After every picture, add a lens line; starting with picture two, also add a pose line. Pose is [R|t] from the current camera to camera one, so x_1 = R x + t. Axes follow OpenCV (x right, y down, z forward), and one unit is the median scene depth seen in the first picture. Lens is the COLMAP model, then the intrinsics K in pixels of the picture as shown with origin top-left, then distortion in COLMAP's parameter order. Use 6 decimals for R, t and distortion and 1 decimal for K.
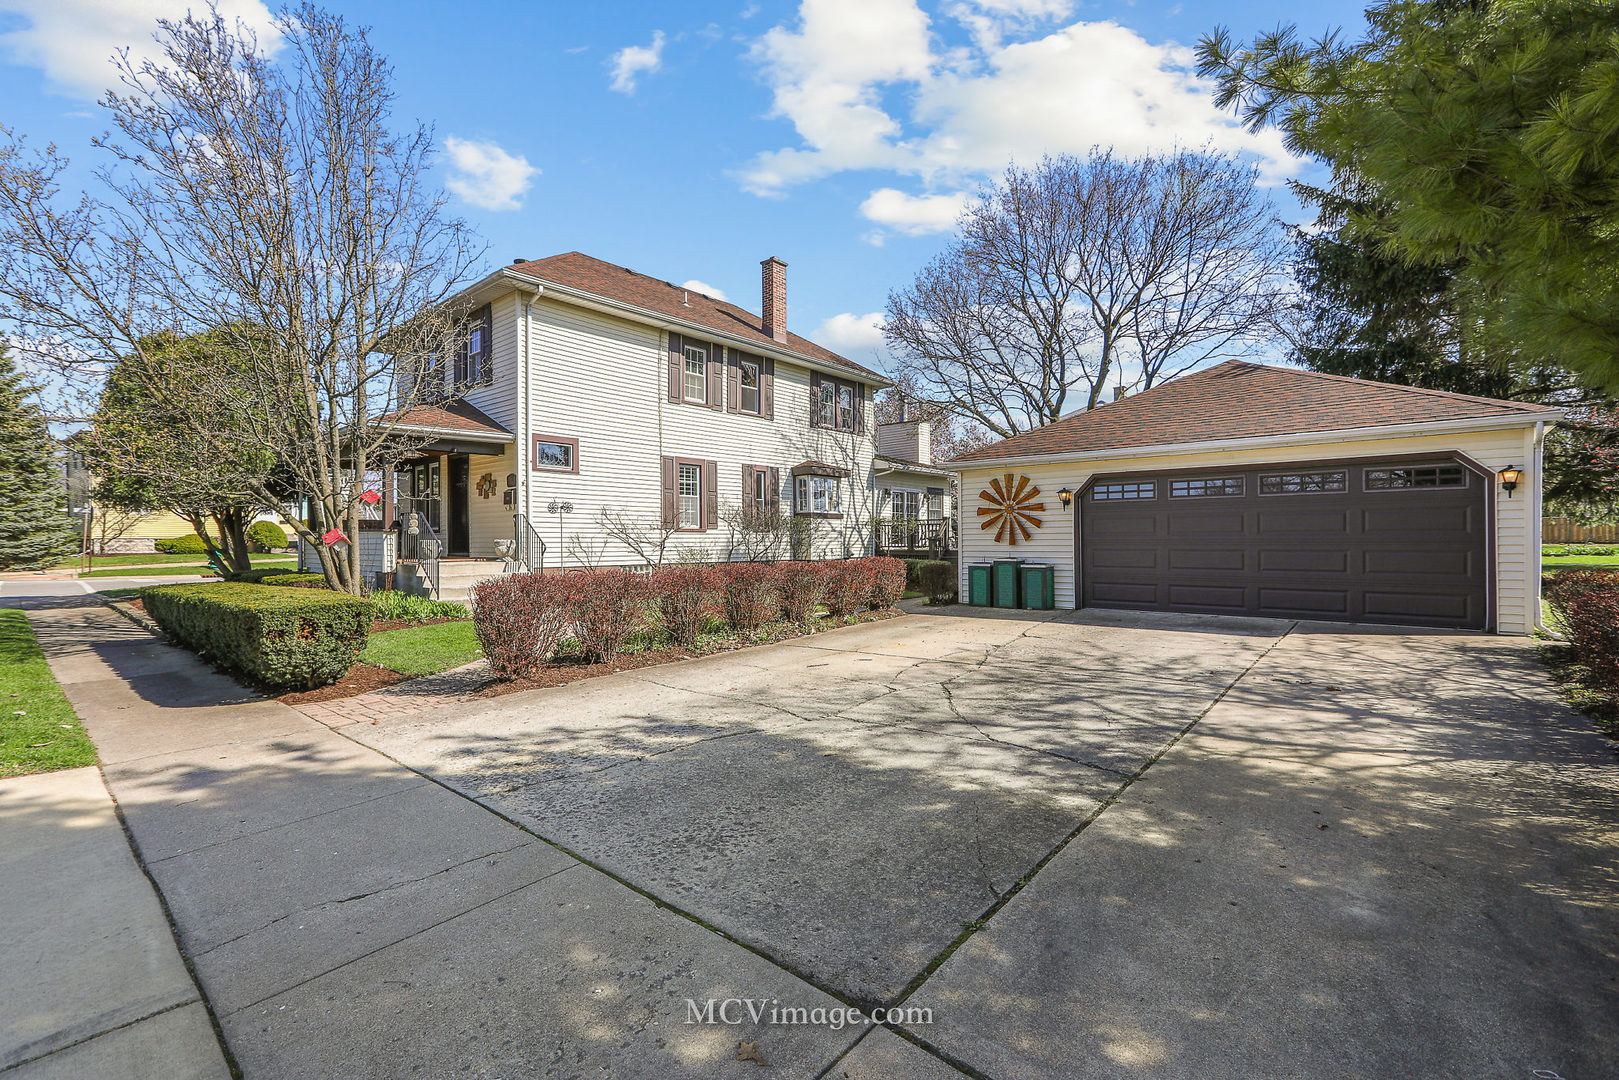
lens RADIAL K [[707.7, 0, 806.4], [0, 707.7, 543.1], [0, 0, 1]] dist [-0.000810, -0.000023]
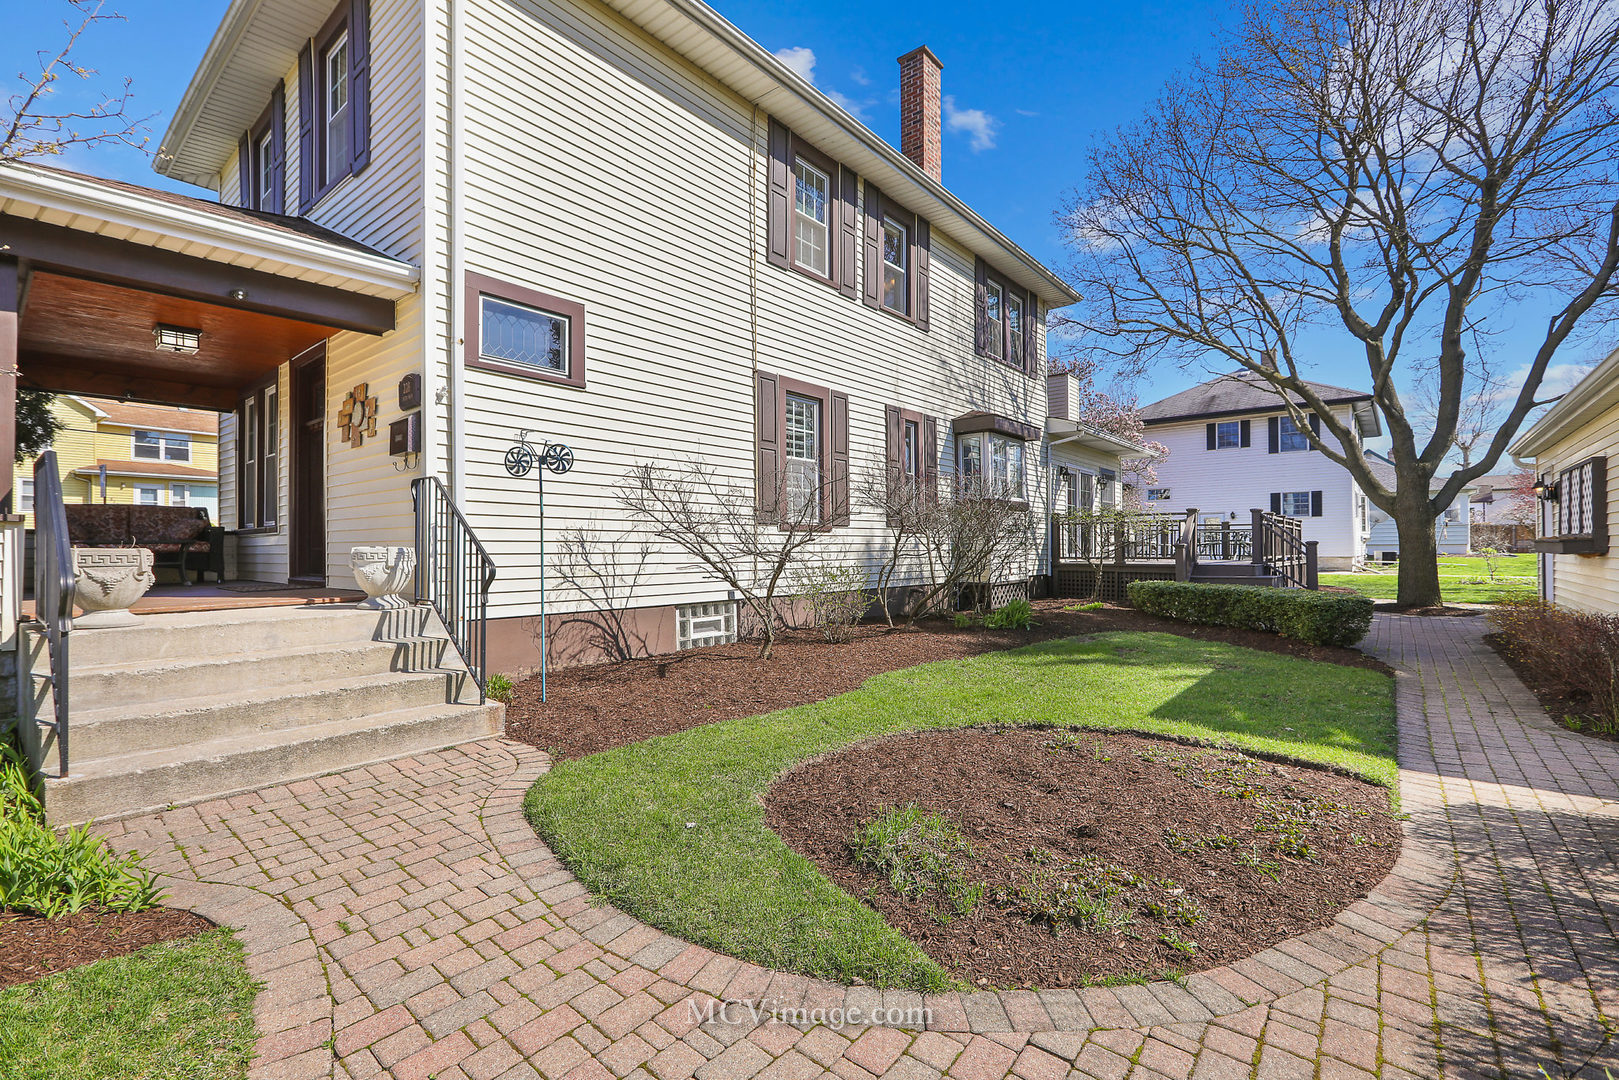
lens RADIAL K [[707.7, 0, 814.8], [0, 707.7, 537.2], [0, 0, 1]] dist [-0.000810, -0.000023]
pose [[0.999387, -0.002981, 0.034870, -0.170647], [0.003672, 0.999798, -0.019769, -0.001388], [-0.034804, 0.019885, 0.999196, 0.493452]]
